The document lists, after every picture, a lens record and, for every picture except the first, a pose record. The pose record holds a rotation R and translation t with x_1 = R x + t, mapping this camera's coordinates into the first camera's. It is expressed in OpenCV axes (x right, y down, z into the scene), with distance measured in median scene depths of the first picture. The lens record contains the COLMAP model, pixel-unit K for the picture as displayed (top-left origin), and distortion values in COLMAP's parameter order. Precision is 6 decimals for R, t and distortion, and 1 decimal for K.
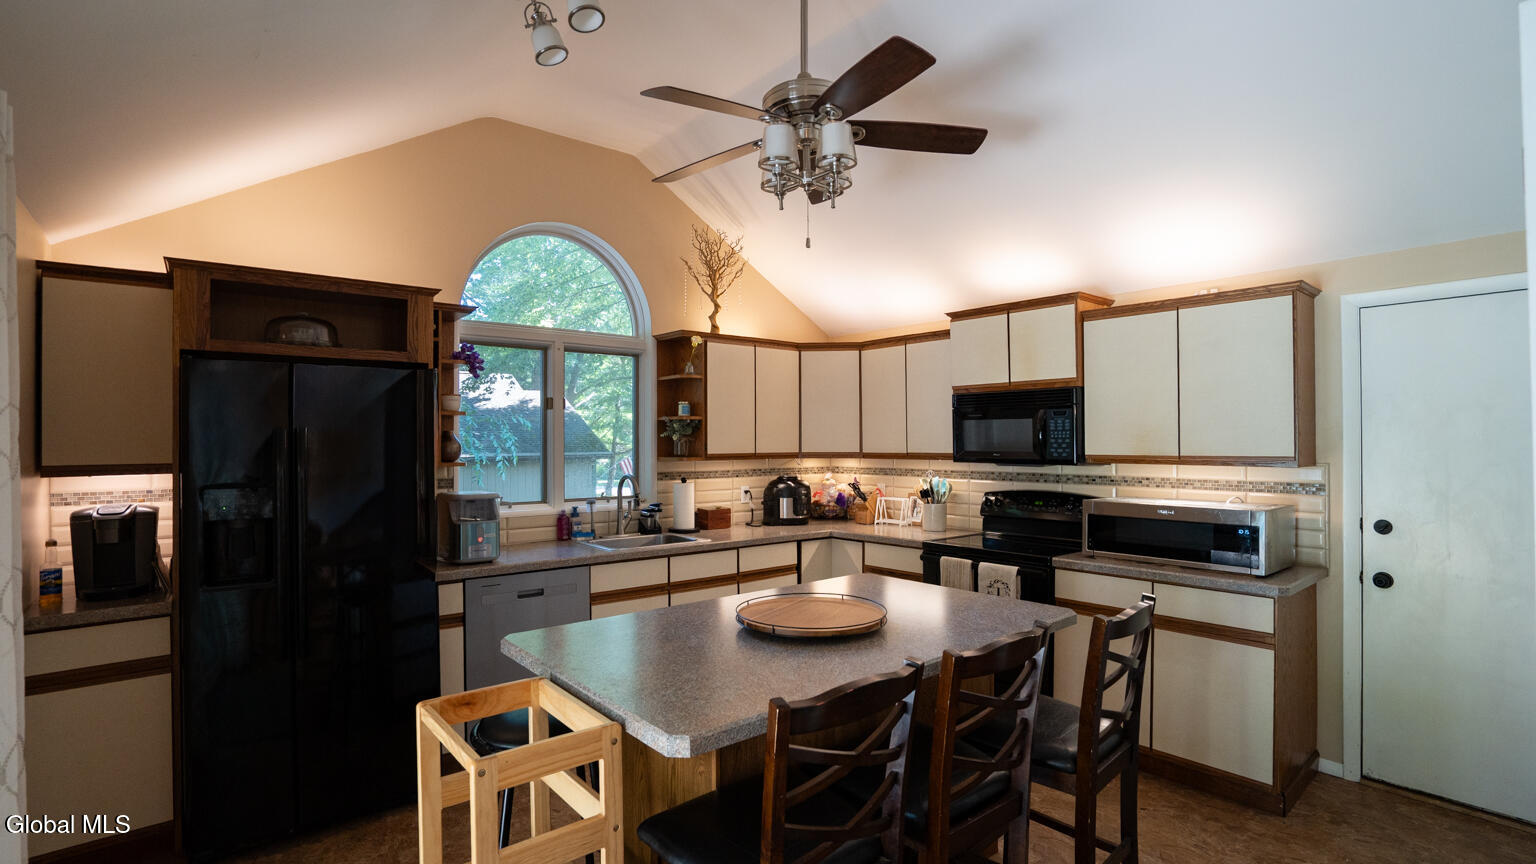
lens RADIAL K [[707.0, 0, 763.0], [0, 707.0, 436.0], [0, 0, 1]] dist [-0.063289, 0.026957]
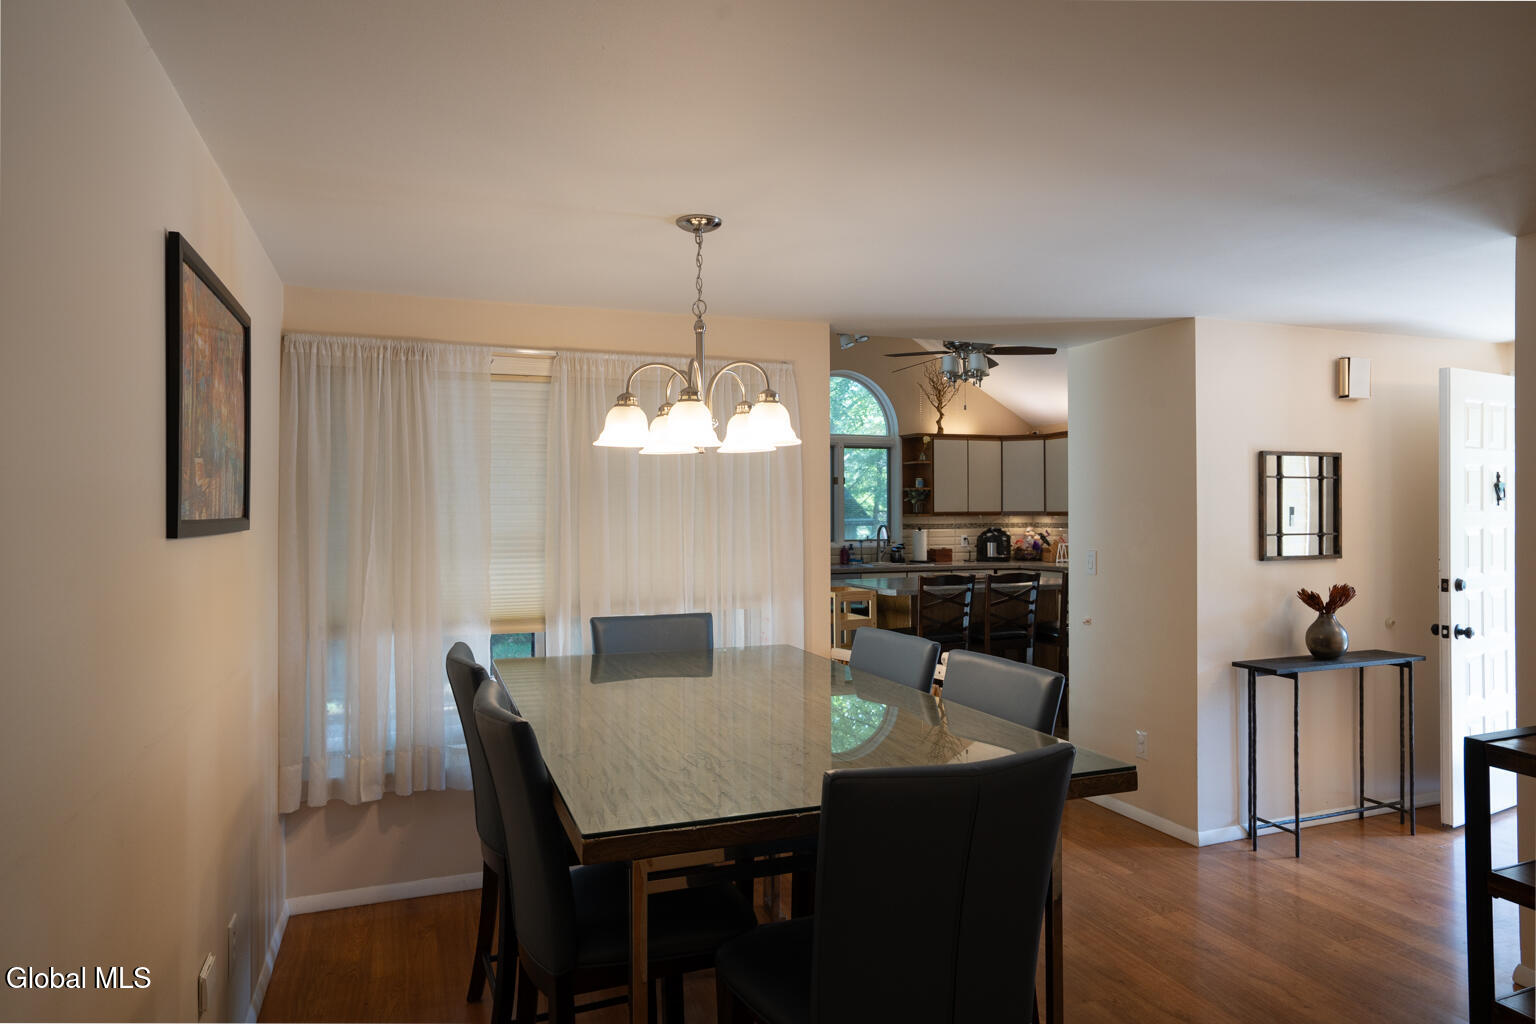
lens RADIAL K [[917.9, 0, 768.0], [0, 917.9, 512.0], [0, 0, 1]] dist [-0.004528, -0.000134]
pose [[0.947494, -0.000651, -0.319772, 0.217303], [0.003896, 0.999947, 0.009508, 0.005013], [0.319749, -0.010255, 0.947447, -1.014516]]
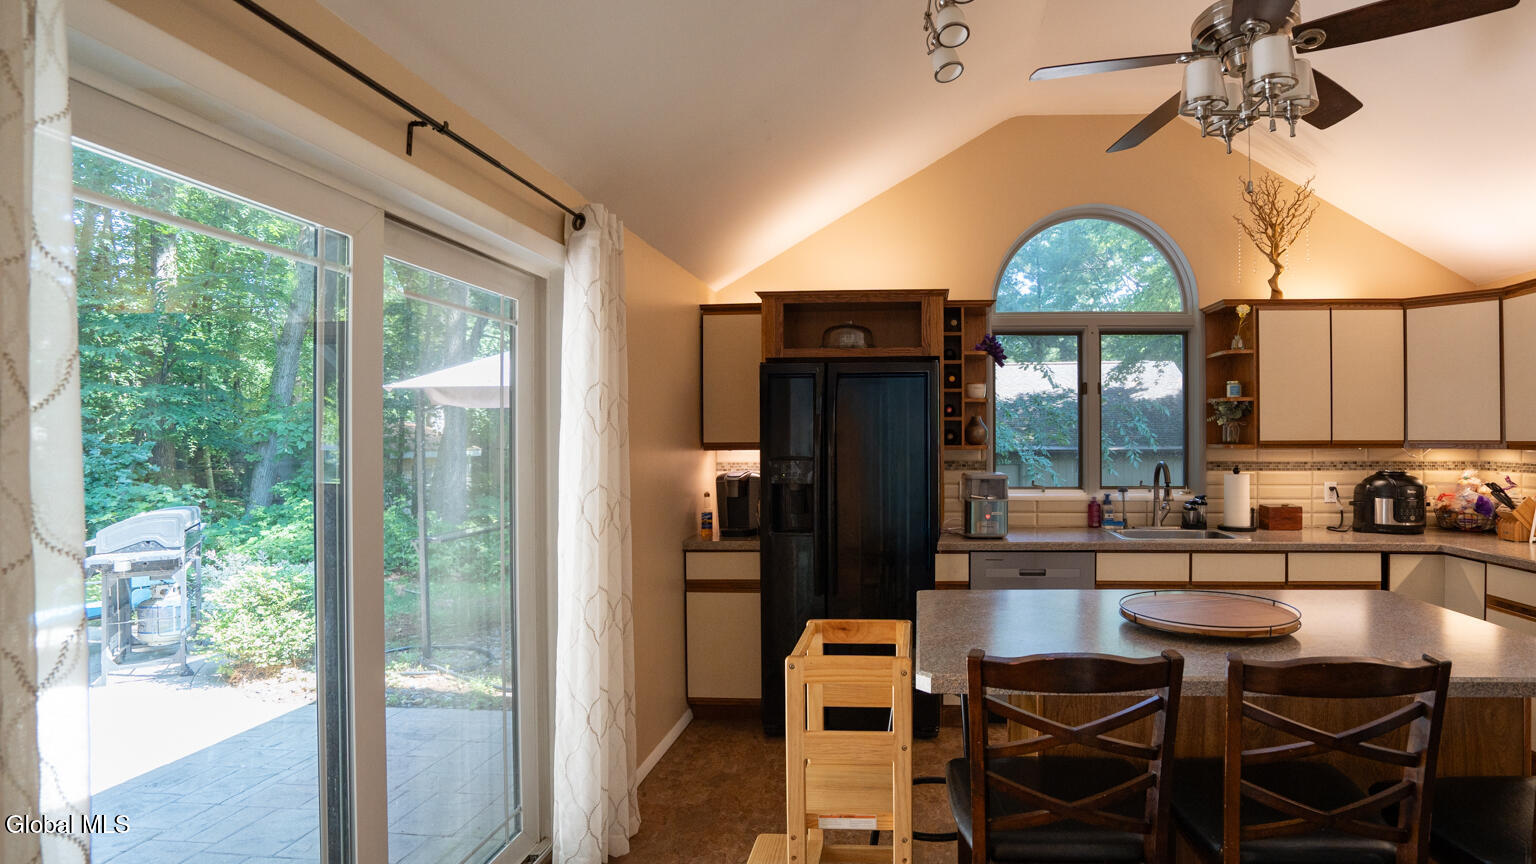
lens RADIAL K [[769.2, 0, 895.5], [0, 769.2, 432.3], [0, 0, 1]] dist [-0.037278, 0.018834]
pose [[0.748907, -0.002617, -0.662669, 0.201576], [0.004458, 0.999989, 0.001090, 0.011897], [0.662660, -0.003771, 0.748911, 0.011749]]
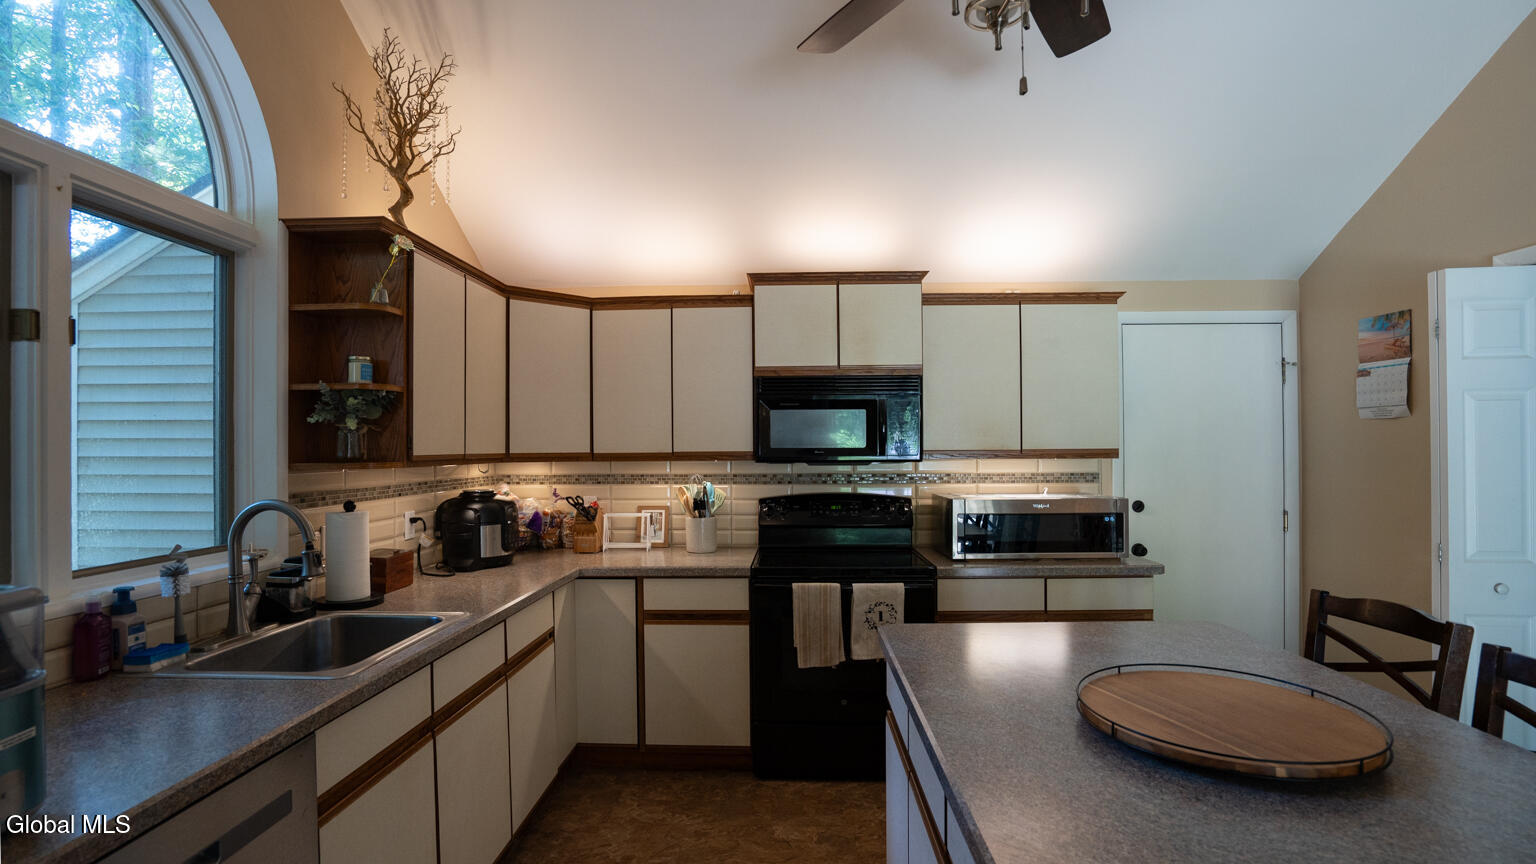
lens RADIAL K [[707.0, 0, 763.0], [0, 707.0, 436.0], [0, 0, 1]] dist [-0.063289, 0.026957]
pose [[0.670013, 0.010684, 0.742273, -0.292643], [-0.001940, 0.999918, -0.012640, 0.016463], [-0.742347, 0.007029, 0.669979, 0.432692]]
